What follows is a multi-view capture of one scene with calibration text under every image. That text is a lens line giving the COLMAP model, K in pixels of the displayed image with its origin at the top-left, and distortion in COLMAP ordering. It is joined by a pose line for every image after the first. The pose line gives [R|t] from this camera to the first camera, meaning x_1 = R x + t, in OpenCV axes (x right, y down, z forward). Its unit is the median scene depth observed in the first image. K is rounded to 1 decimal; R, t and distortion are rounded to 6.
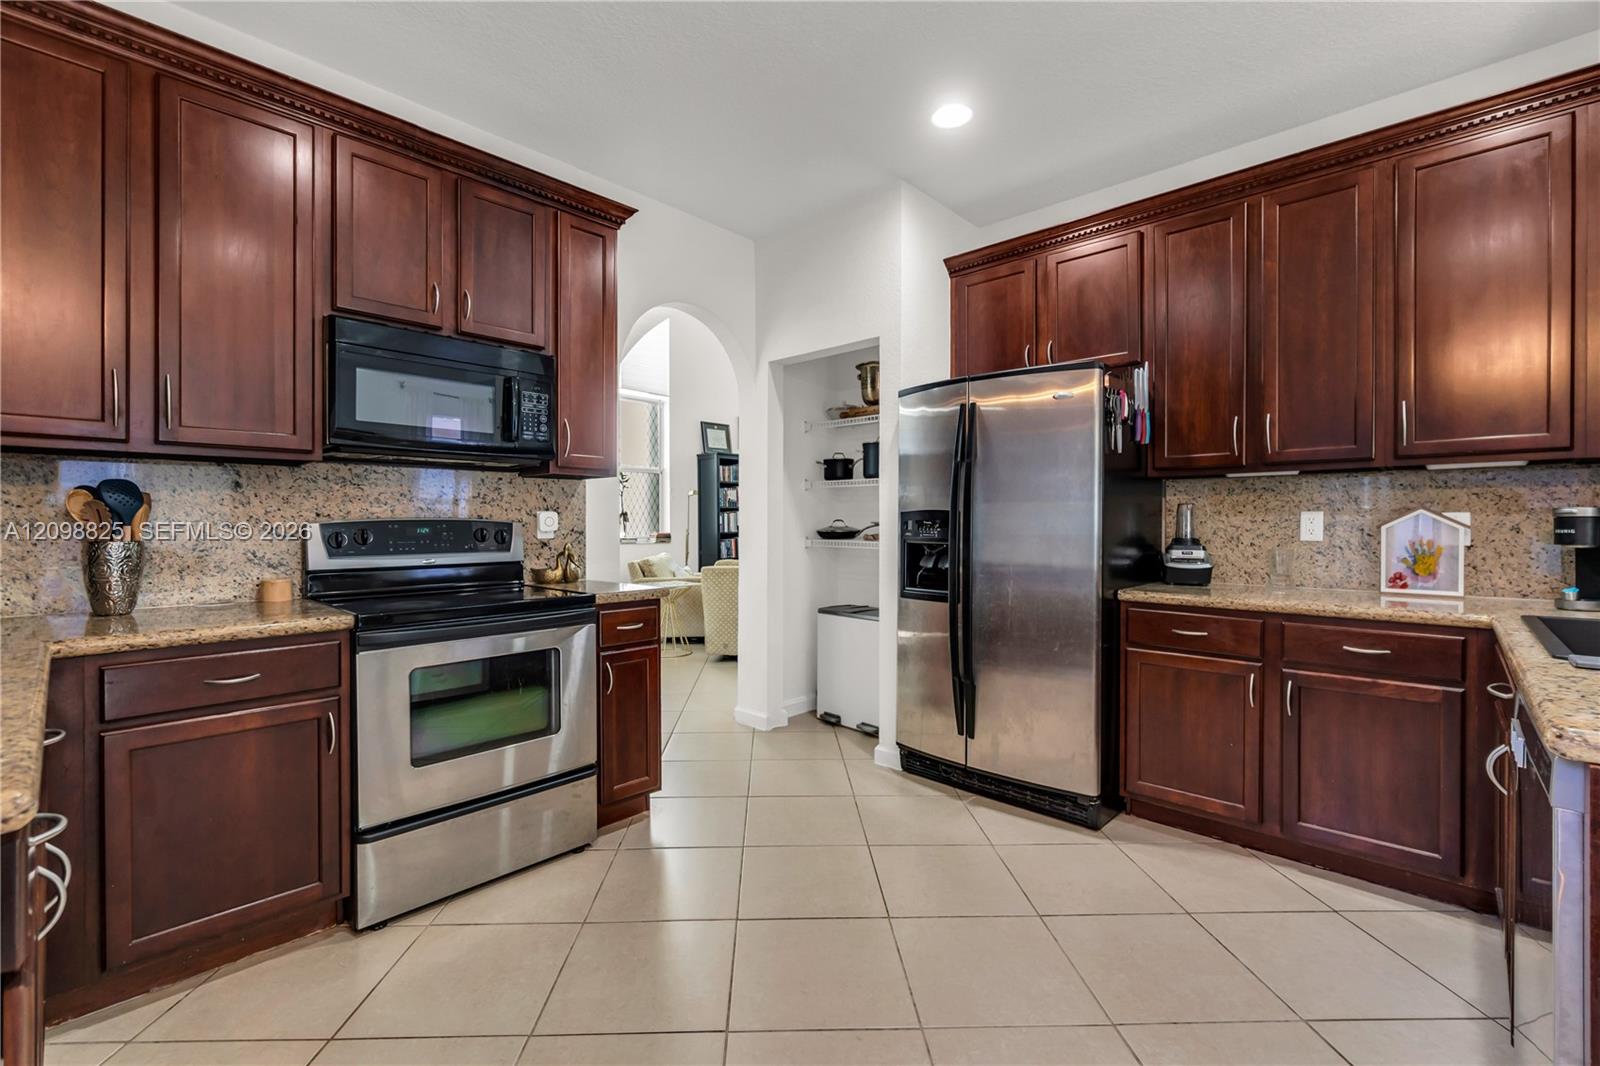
lens RADIAL K [[699.4, 0, 800.9], [0, 699.4, 527.7], [0, 0, 1]] dist [-0.002567, 0.001561]
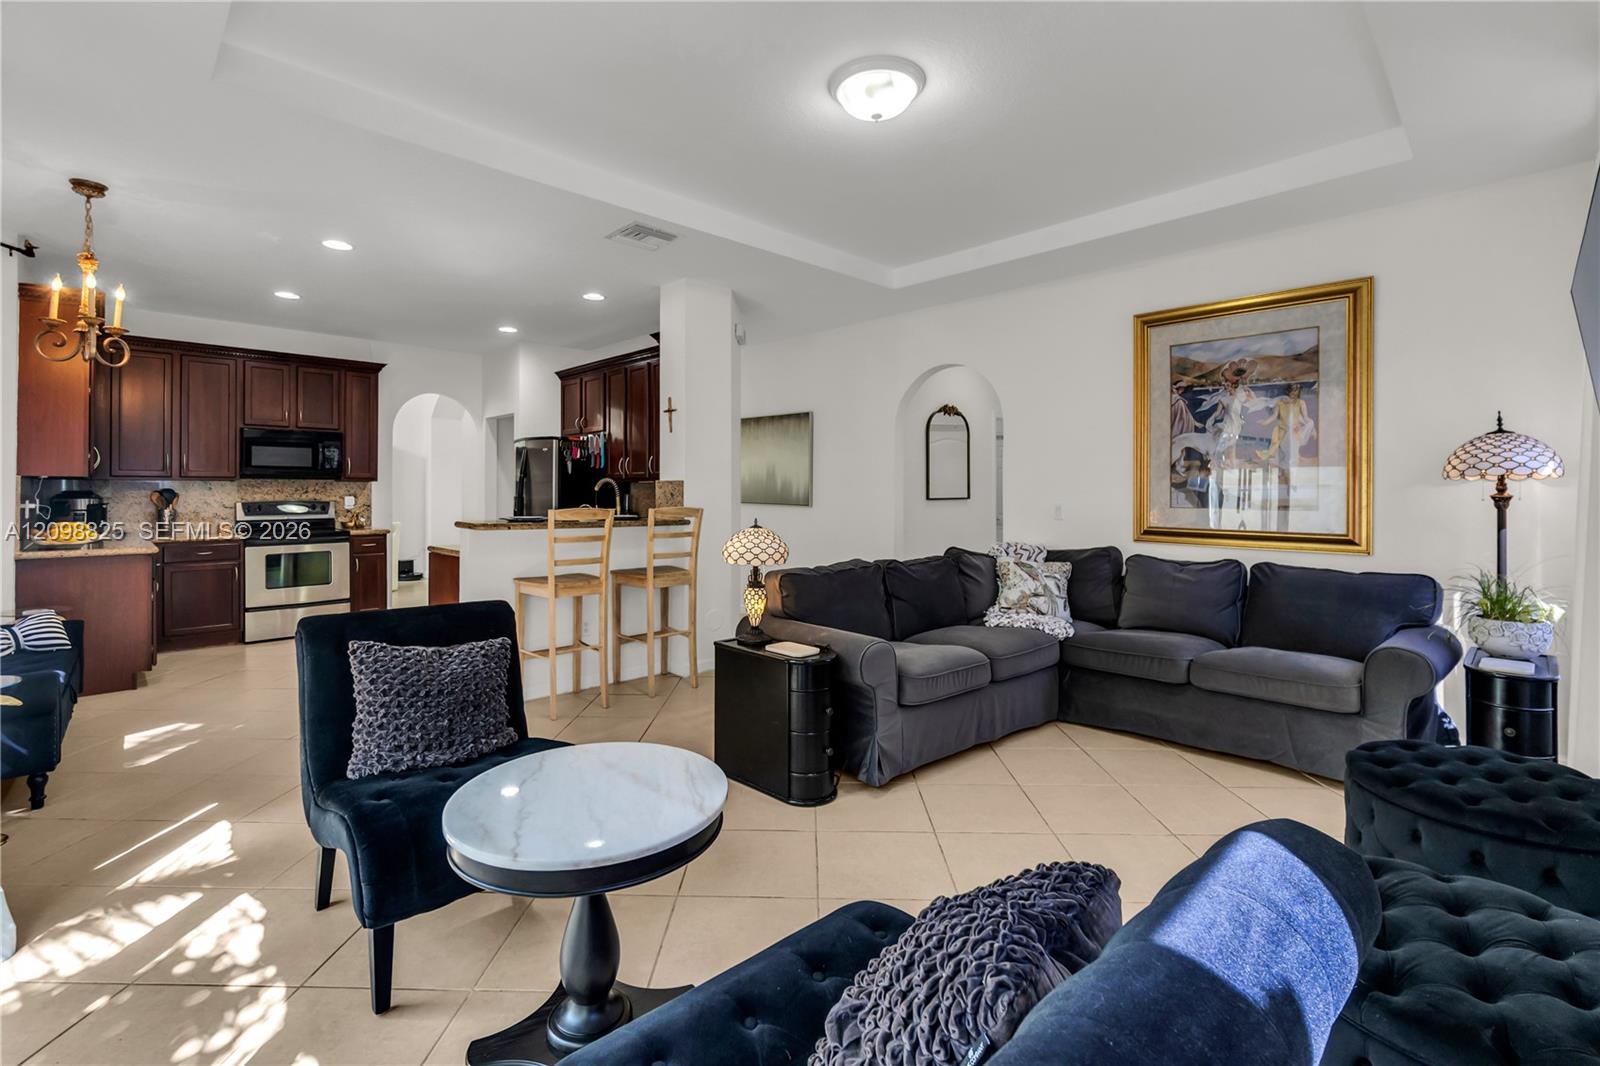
lens RADIAL K [[699.4, 0, 787.5], [0, 699.4, 492.3], [0, 0, 1]] dist [-0.002567, 0.001561]
pose [[0.999028, 0.002059, -0.044021, 1.320344], [-0.002248, 0.999988, -0.004241, -0.034645], [0.044012, 0.004336, 0.999022, -1.369742]]
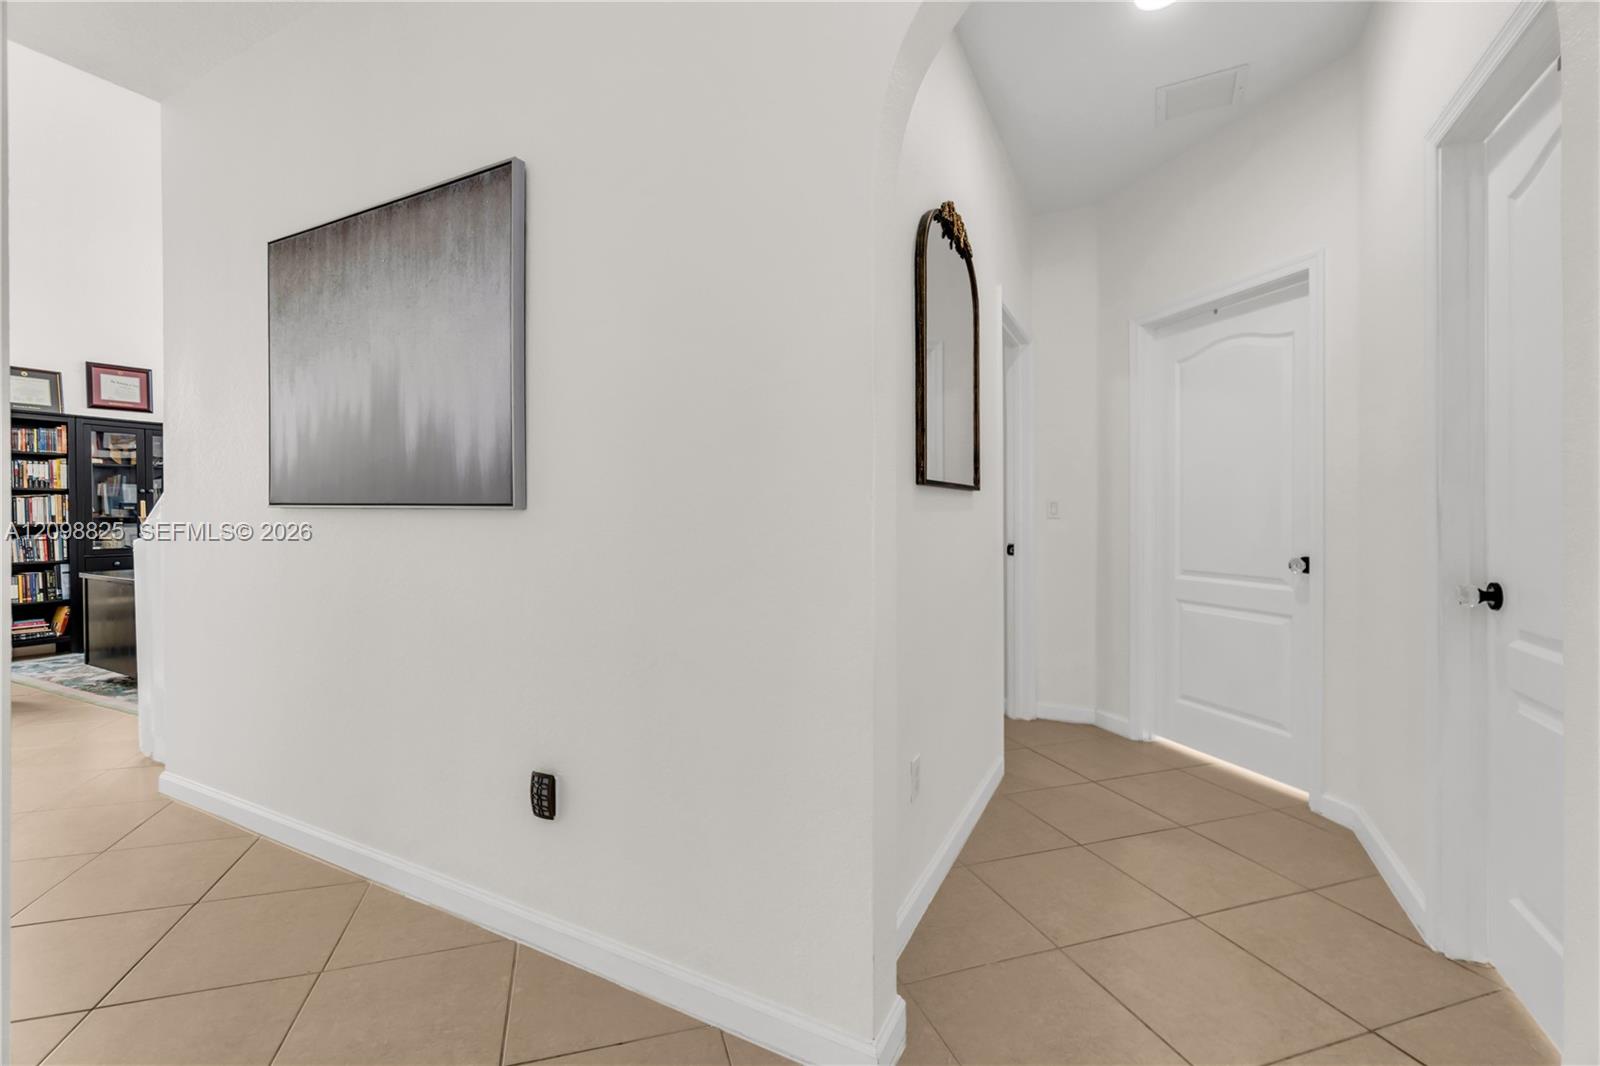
lens RADIAL K [[699.4, 0, 792.4], [0, 699.4, 525.9], [0, 0, 1]] dist [-0.002567, 0.001561]
pose [[0.961660, -0.006294, 0.274171, 1.360927], [0.004676, 0.999968, 0.006554, 0.020009], [-0.274203, -0.005021, 0.961659, 0.414929]]
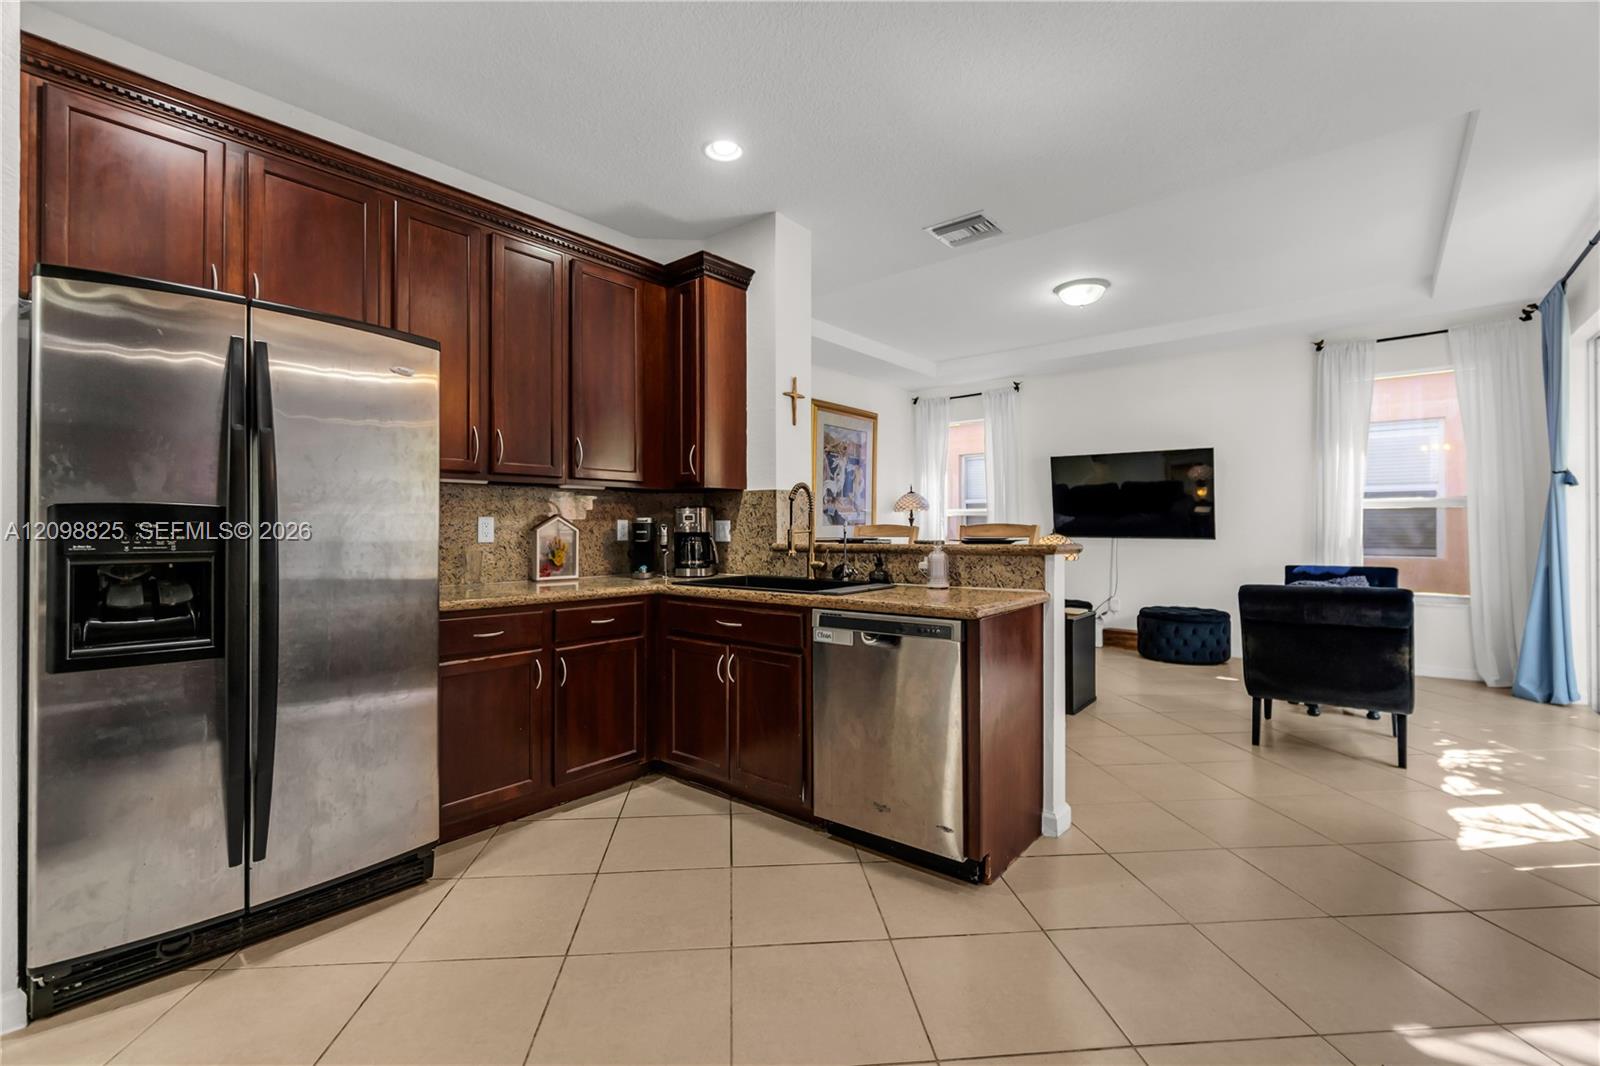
lens RADIAL K [[699.4, 0, 776.5], [0, 699.4, 528.3], [0, 0, 1]] dist [-0.002567, 0.001561]
pose [[-0.043217, -0.001485, 0.999065, -0.464450], [0.007252, 0.999972, 0.001801, -0.003145], [-0.999039, 0.007323, -0.043205, 0.602779]]
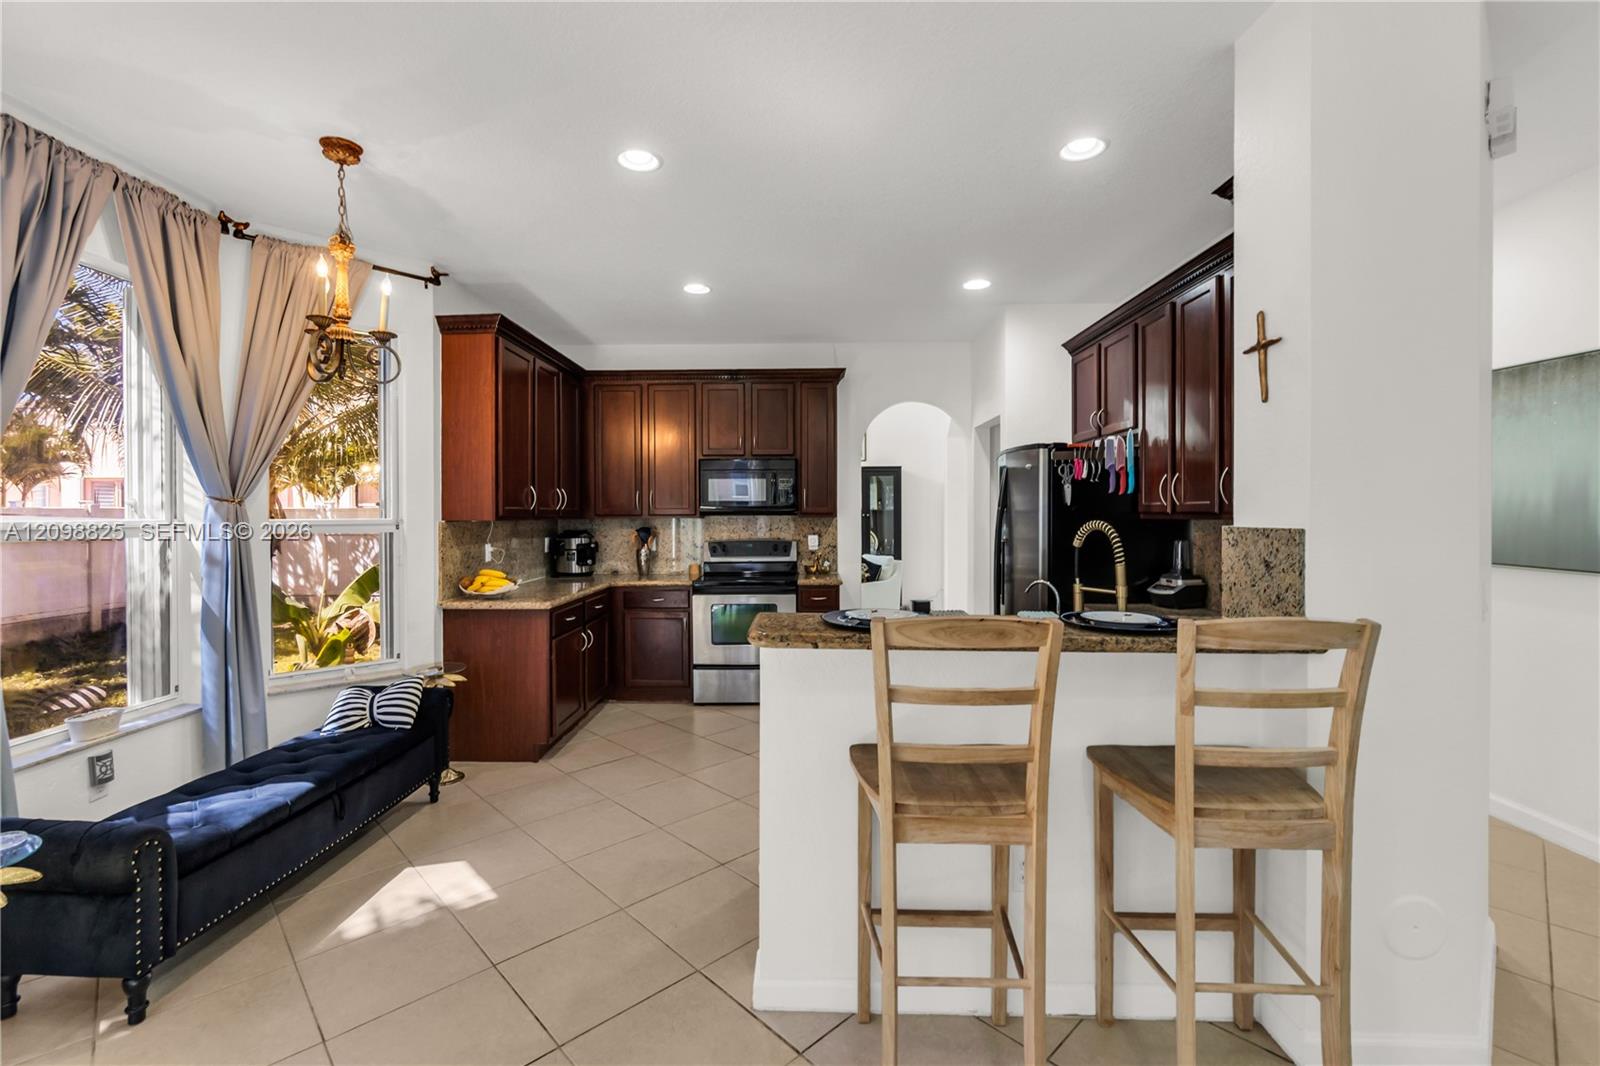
lens RADIAL K [[699.4, 0, 786.5], [0, 699.4, 522.3], [0, 0, 1]] dist [-0.002567, 0.001561]
pose [[0.667778, 0.007133, -0.744326, 1.131049], [-0.001204, 0.999963, 0.008502, -0.084599], [0.744359, -0.004782, 0.667762, -0.350608]]
